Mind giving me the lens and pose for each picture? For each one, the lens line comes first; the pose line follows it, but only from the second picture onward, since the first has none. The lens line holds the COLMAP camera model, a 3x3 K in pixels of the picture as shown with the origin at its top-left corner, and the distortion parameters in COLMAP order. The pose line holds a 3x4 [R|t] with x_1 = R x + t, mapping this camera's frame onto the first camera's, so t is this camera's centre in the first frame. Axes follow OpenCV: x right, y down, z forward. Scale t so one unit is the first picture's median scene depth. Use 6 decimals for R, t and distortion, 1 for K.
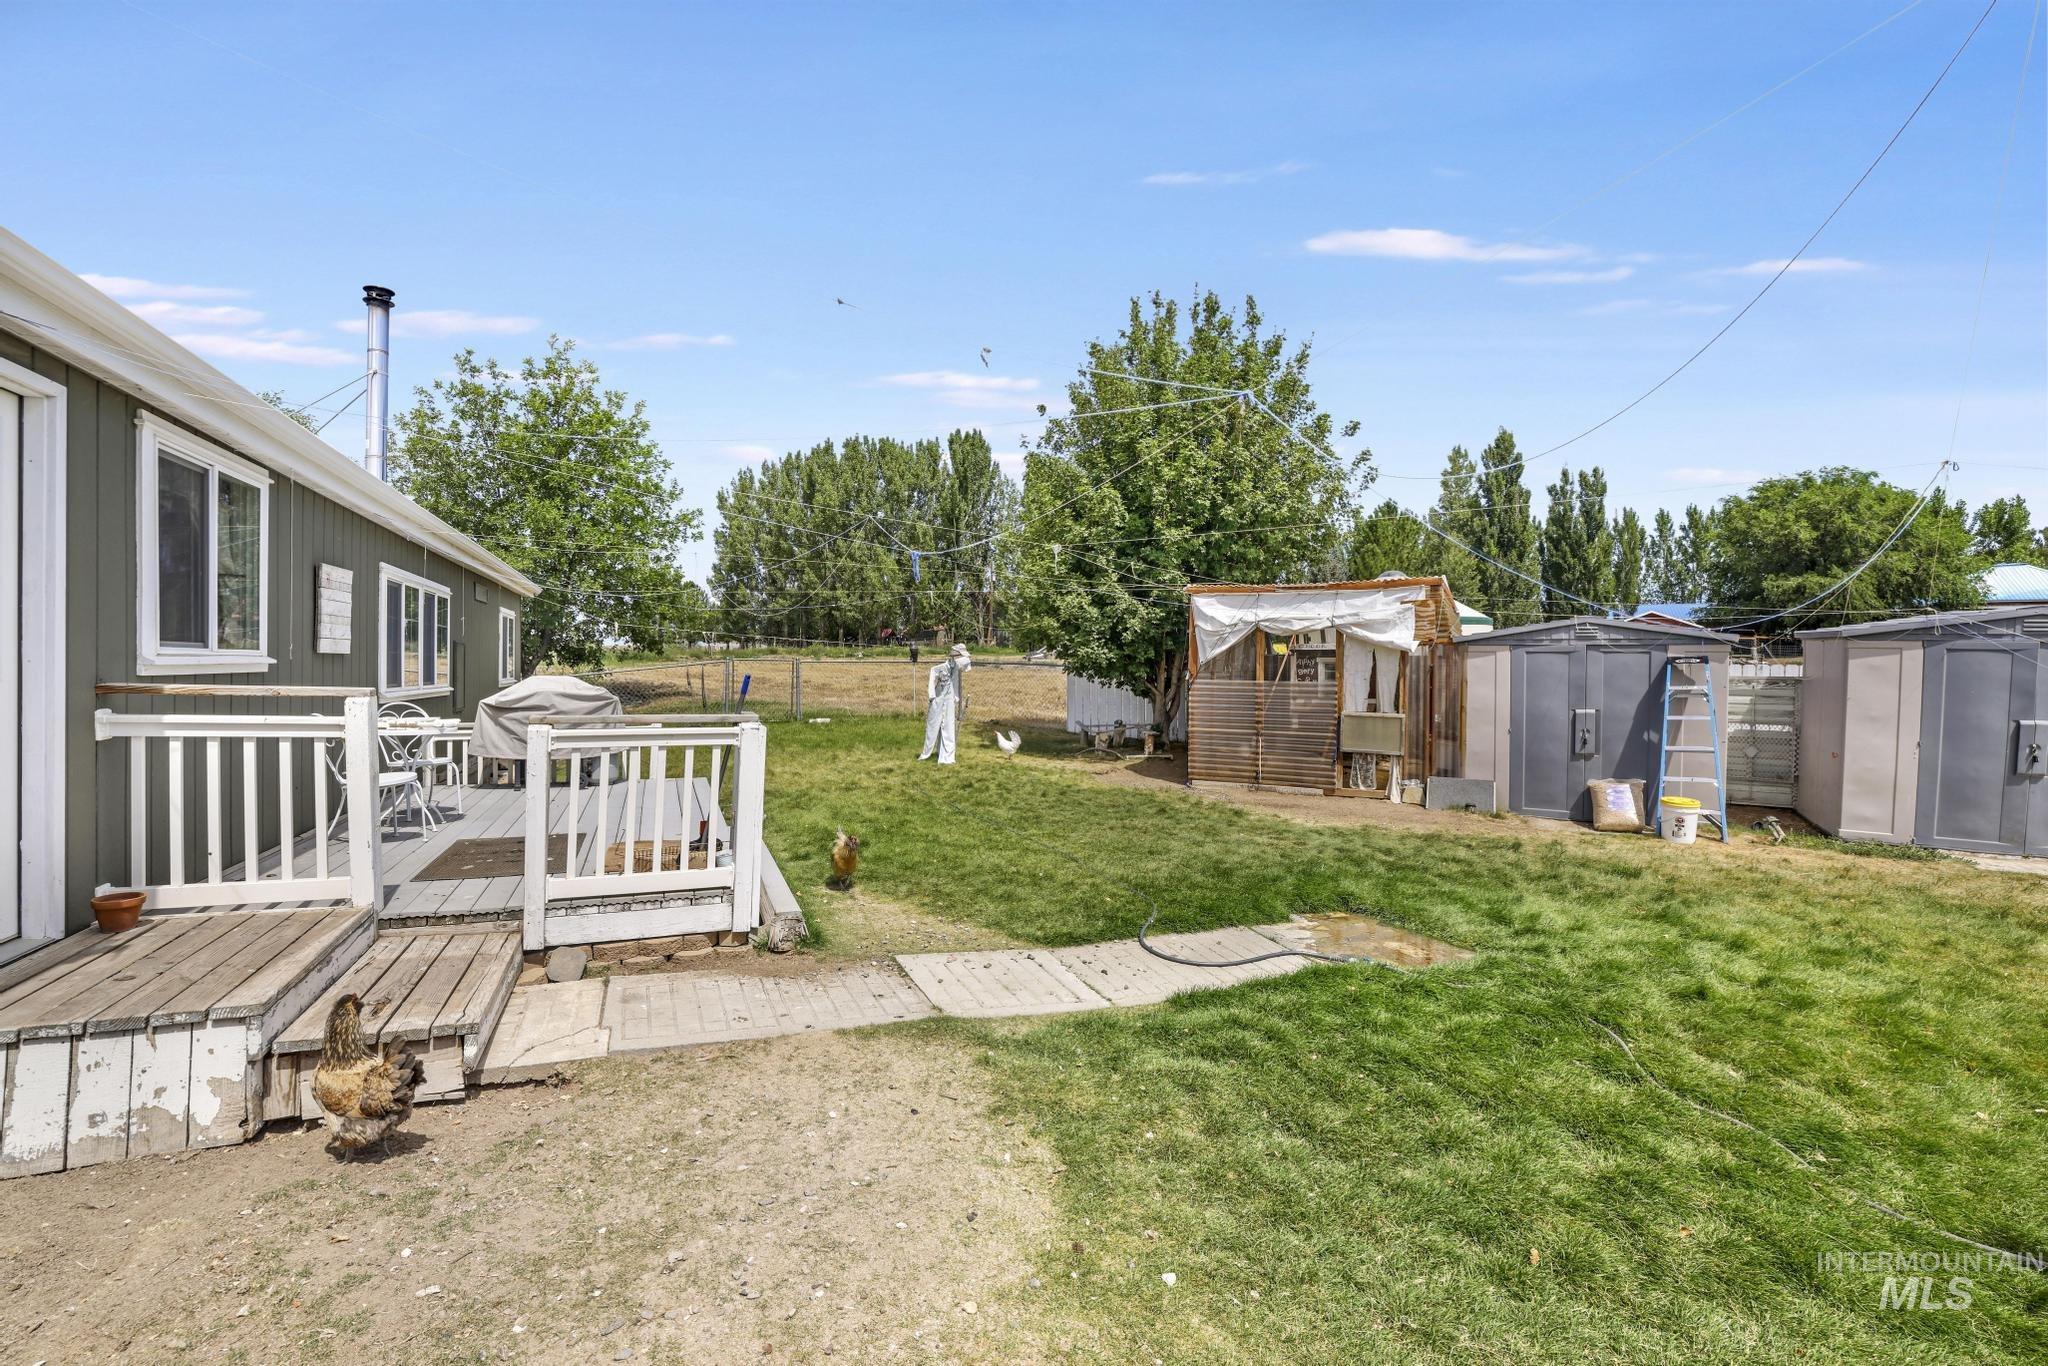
lens RADIAL K [[899.3, 0, 1024.0], [0, 899.3, 683.0], [0, 0, 1]] dist [-0.000813, 0.000097]
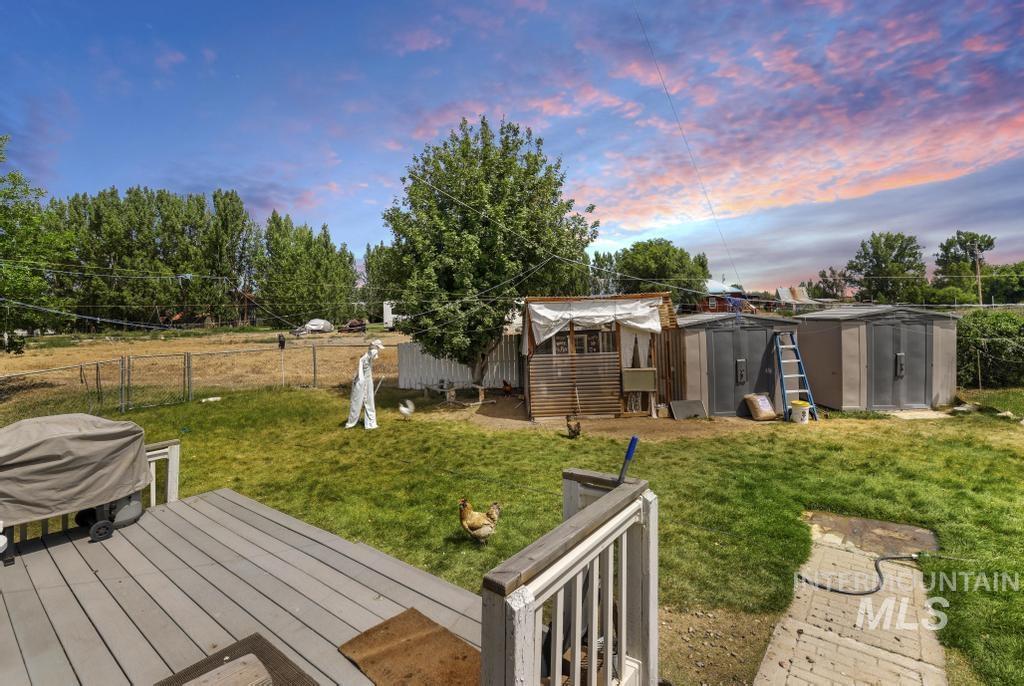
lens RADIAL K [[477.4, 0, 512.2], [0, 477.4, 318.7], [0, 0, 1]] dist [-0.001575, -0.000011]
pose [[0.876036, -0.036460, 0.480866, -0.259750], [0.054976, 0.998188, -0.024470, -0.051278], [-0.479102, 0.047873, 0.876453, 0.267598]]
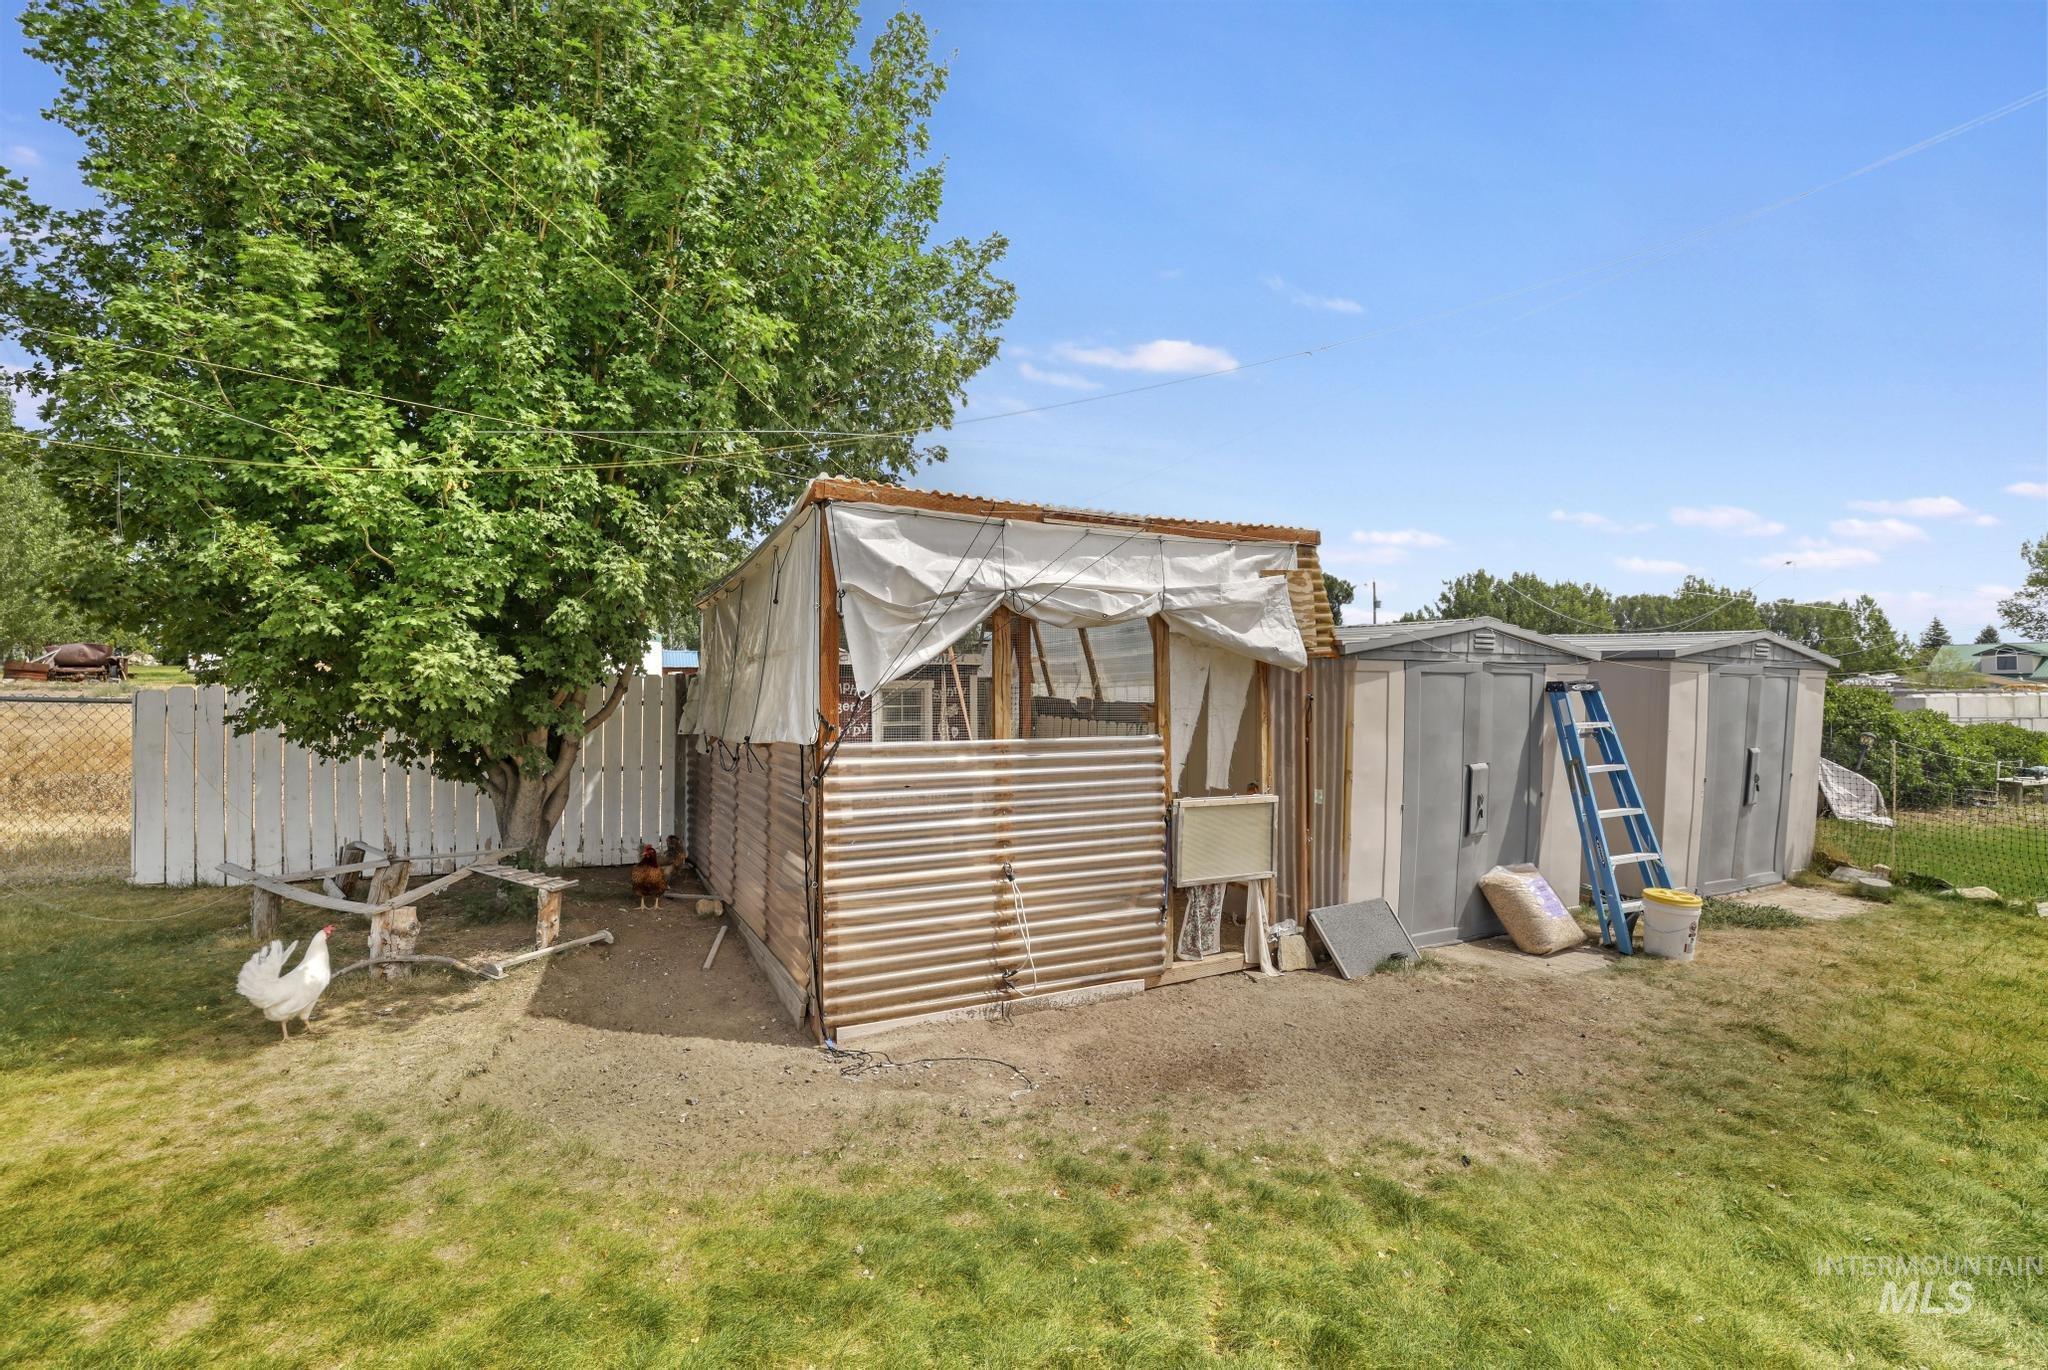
lens RADIAL K [[912.2, 0, 1024.0], [0, 912.2, 685.0], [0, 0, 1]] dist [-0.019542, -0.000032]
pose [[0.563647, -0.004364, 0.826004, -0.070095], [0.019412, 0.999780, -0.007964, -0.022709], [-0.825788, 0.020523, 0.563608, 0.751628]]
